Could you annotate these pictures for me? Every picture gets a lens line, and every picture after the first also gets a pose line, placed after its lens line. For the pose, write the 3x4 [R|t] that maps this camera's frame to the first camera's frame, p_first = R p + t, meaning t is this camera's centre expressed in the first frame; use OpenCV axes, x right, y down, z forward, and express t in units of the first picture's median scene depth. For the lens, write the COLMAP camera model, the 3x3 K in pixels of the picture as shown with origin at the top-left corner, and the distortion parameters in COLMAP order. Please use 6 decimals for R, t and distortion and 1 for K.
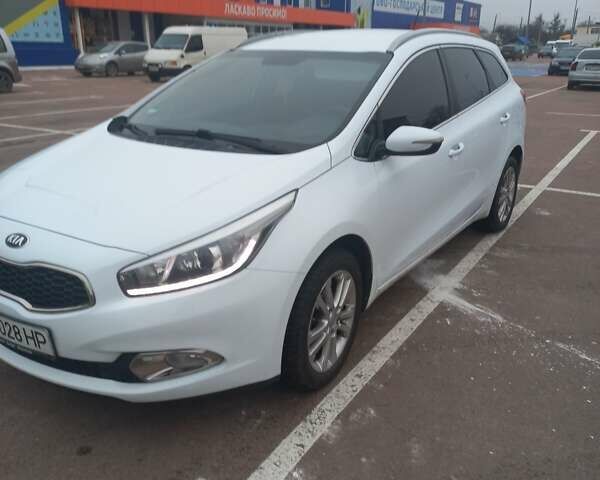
lens RADIAL K [[569.4, 0, 300.2], [0, 569.4, 242.1], [0, 0, 1]] dist [0.041954, 0.000000]
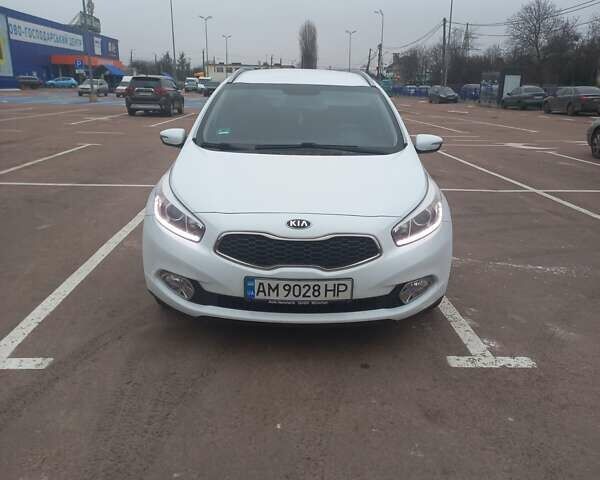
lens RADIAL K [[569.4, 0, 299.3], [0, 569.4, 239.2], [0, 0, 1]] dist [0.041954, 0.000000]
pose [[0.837129, -0.136482, 0.529706, -1.220609], [0.166738, 0.985956, -0.009468, 0.045524], [-0.520975, 0.096247, 0.848129, -0.122598]]
